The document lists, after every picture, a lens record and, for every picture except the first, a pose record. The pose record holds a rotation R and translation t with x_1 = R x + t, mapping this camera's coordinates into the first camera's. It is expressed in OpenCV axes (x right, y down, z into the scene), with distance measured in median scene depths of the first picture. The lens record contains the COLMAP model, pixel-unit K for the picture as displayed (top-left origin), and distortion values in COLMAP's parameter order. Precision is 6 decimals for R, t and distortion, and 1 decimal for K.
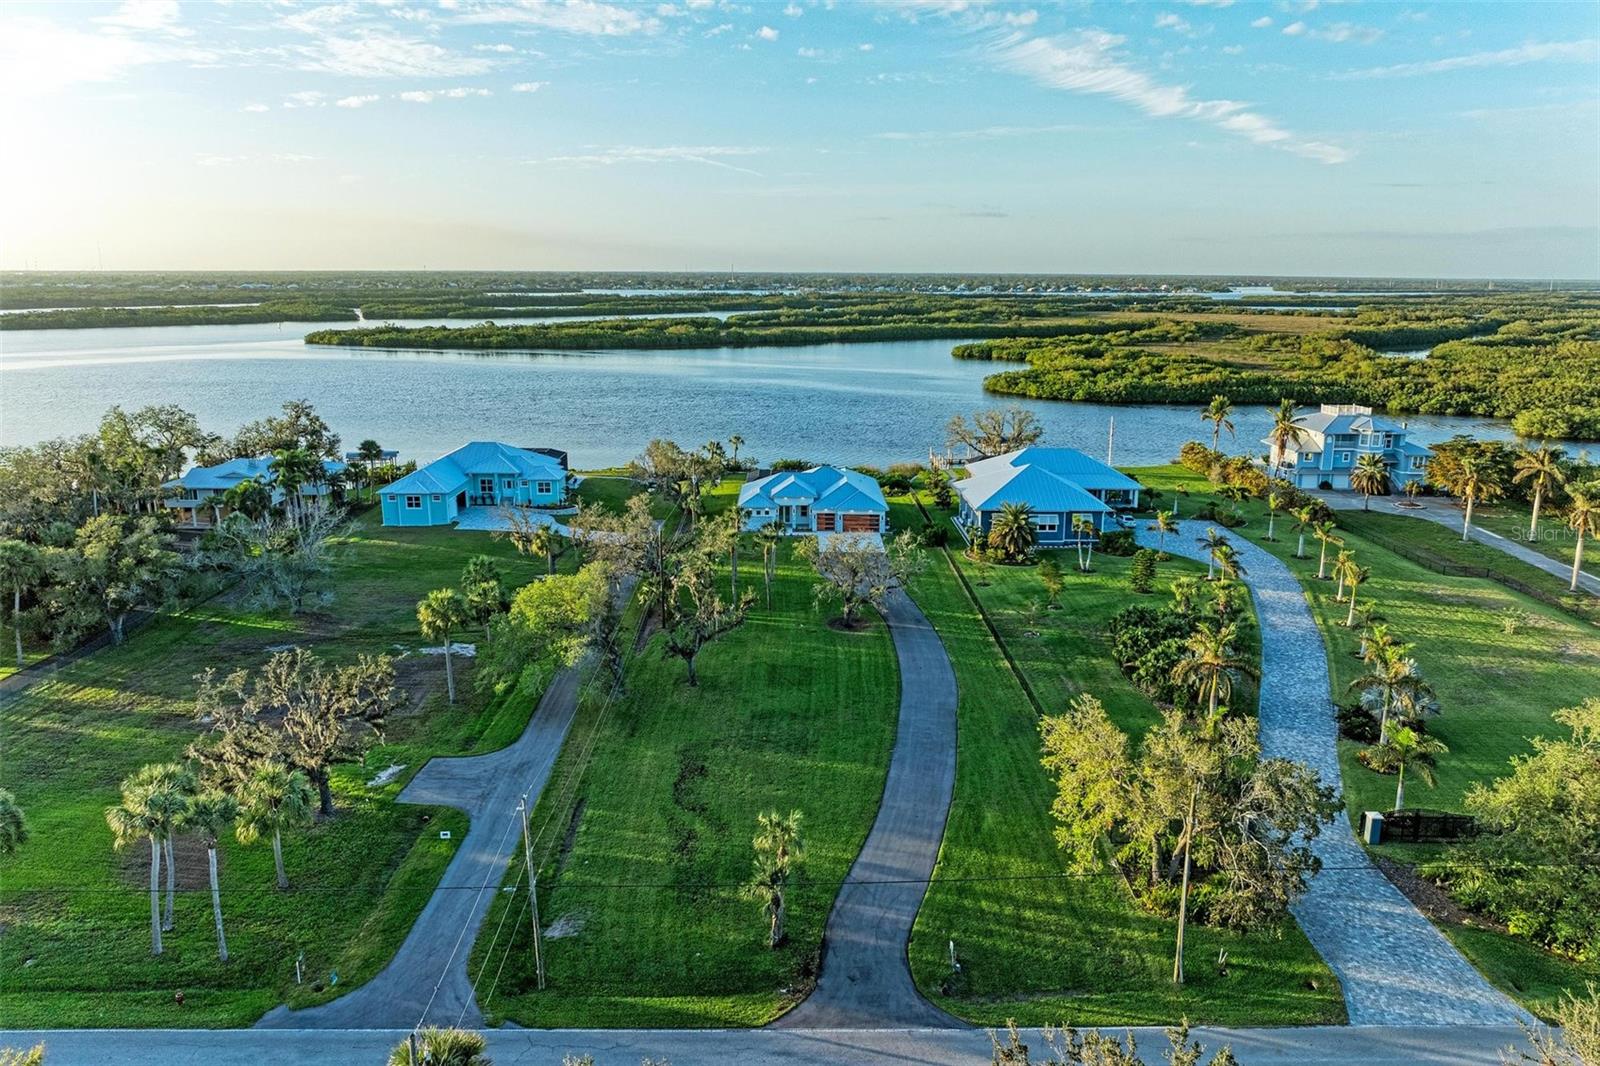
lens RADIAL K [[1138.6, 0, 800.0], [0, 1138.6, 533.0], [0, 0, 1]] dist [-0.045366, 0.035736]
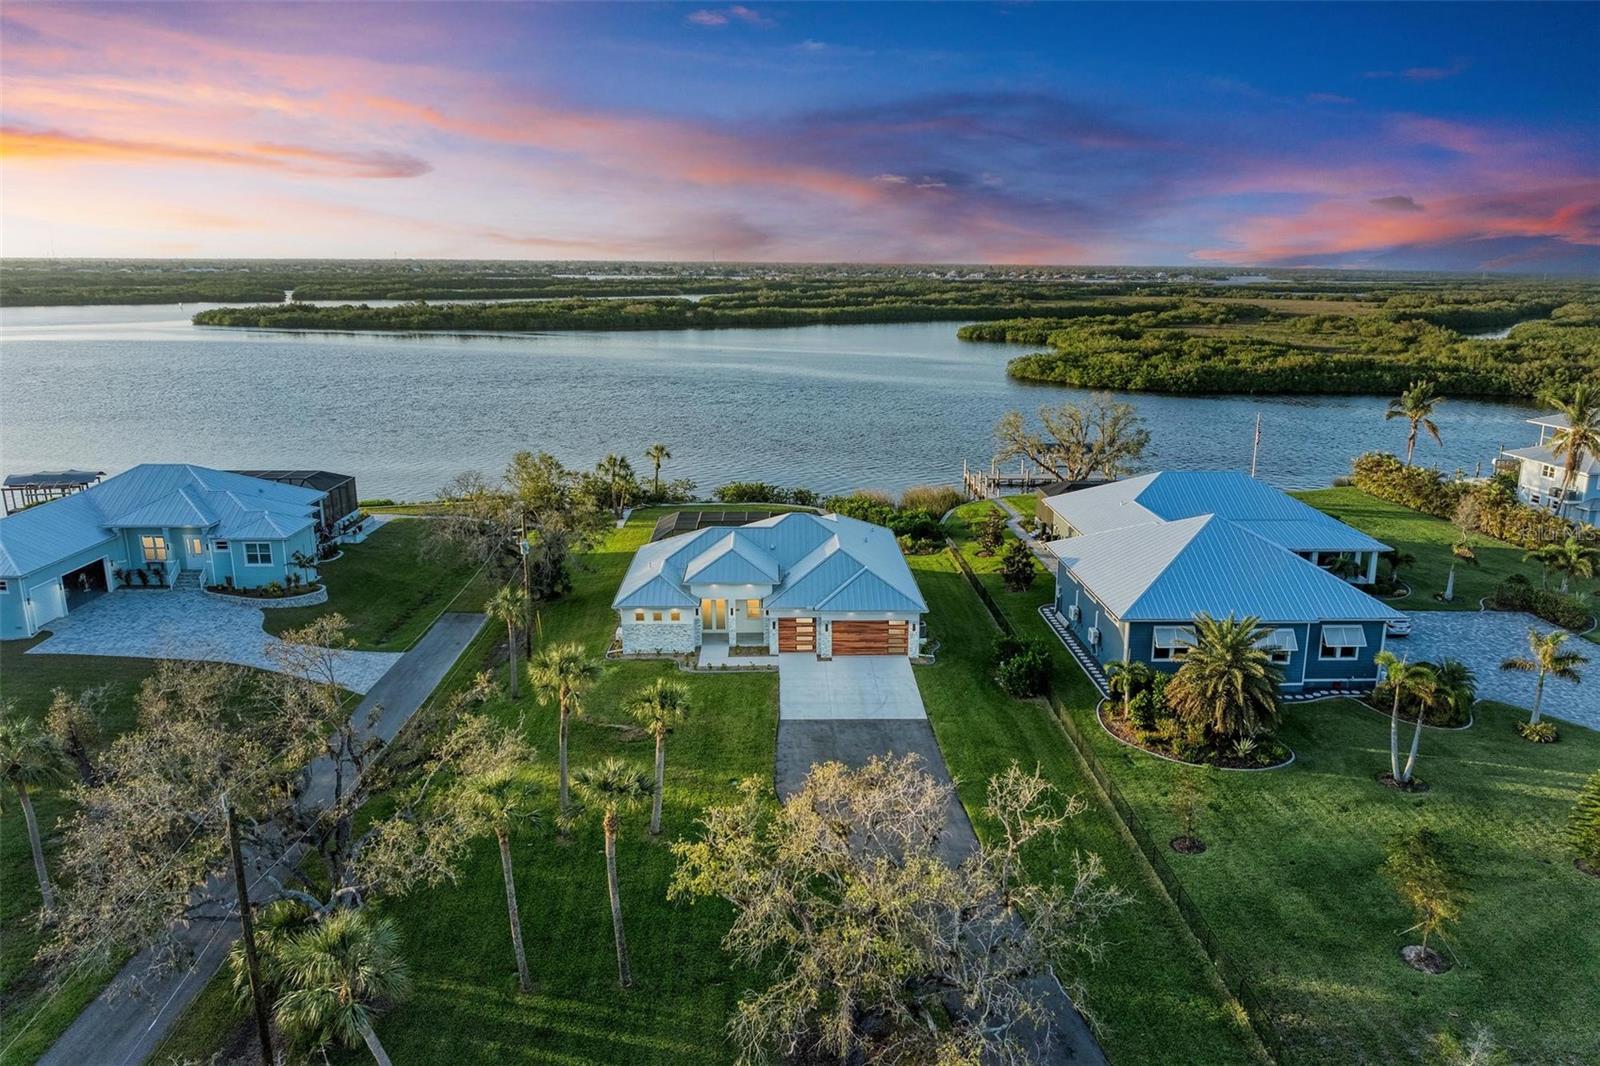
lens RADIAL K [[1136.8, 0, 823.6], [0, 1136.8, 530.7], [0, 0, 1]] dist [-0.040121, 0.026415]
pose [[0.999456, -0.004123, 0.032727, 0.016799], [0.003956, 0.999979, 0.005185, -0.052125], [-0.032747, -0.005053, 0.999451, 0.474958]]
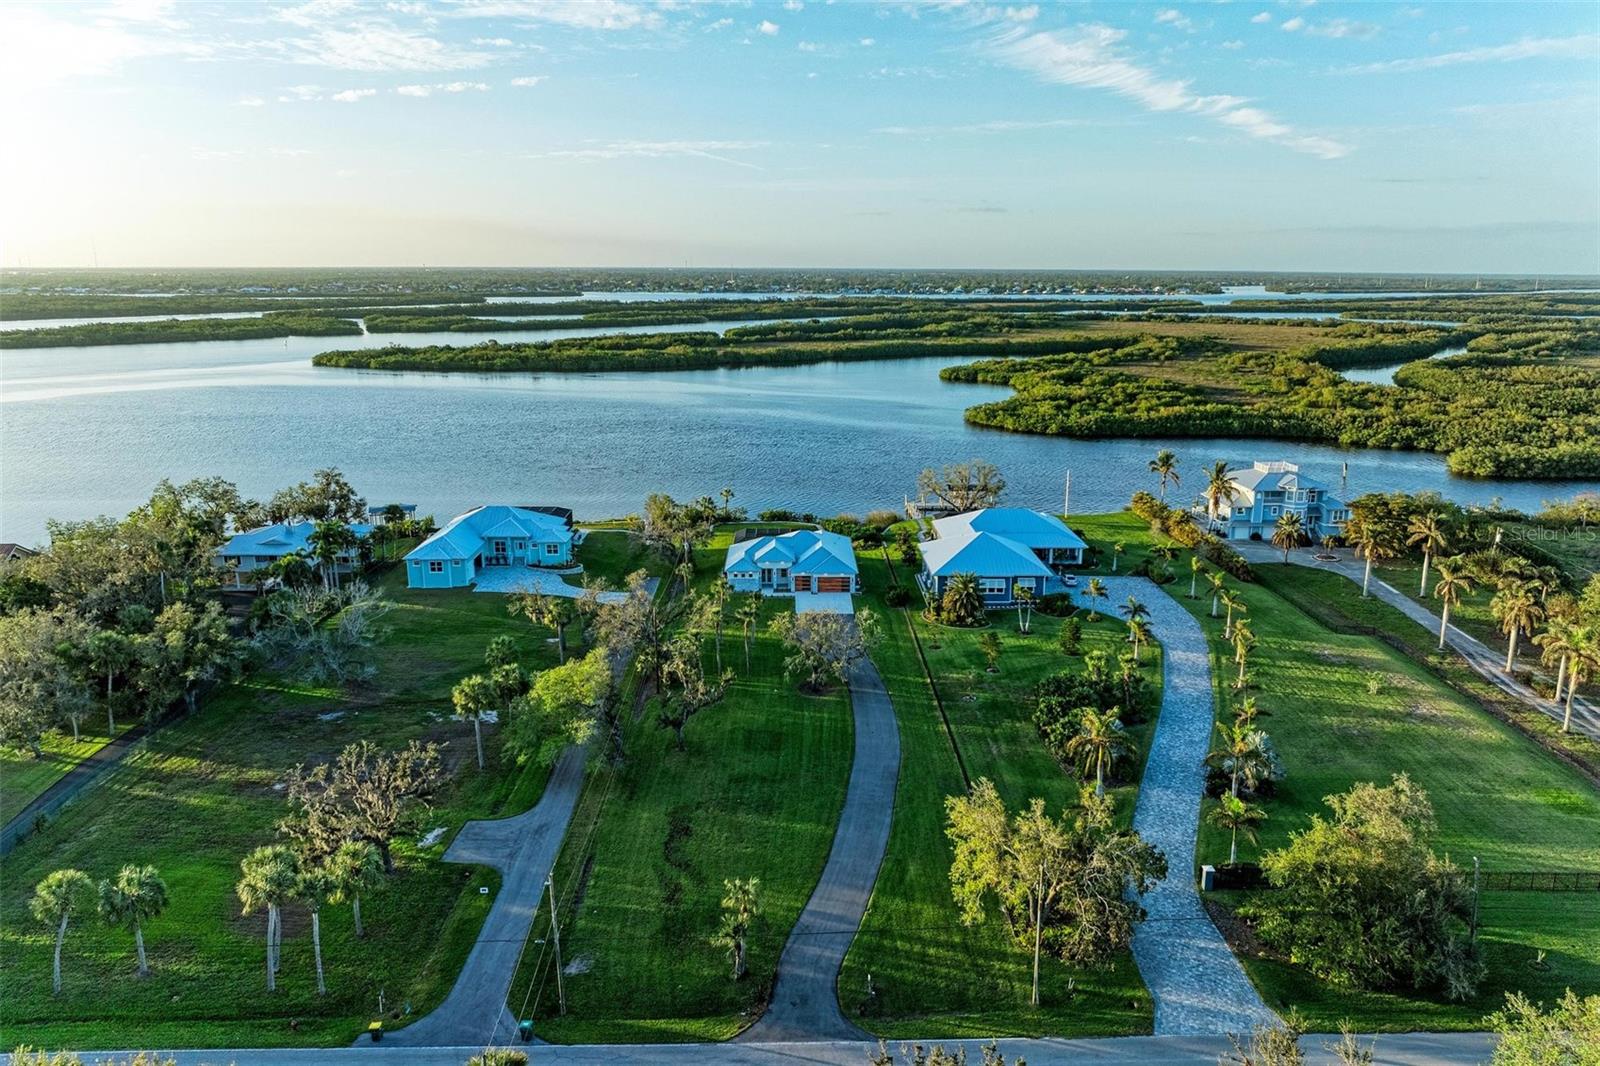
lens RADIAL K [[1136.8, 0, 823.6], [0, 1136.8, 530.7], [0, 0, 1]] dist [-0.040121, 0.026415]
pose [[0.999806, -0.004442, 0.019183, 0.020132], [0.004376, 0.999984, 0.003506, -0.060872], [-0.019198, -0.003421, 0.999810, -0.120320]]
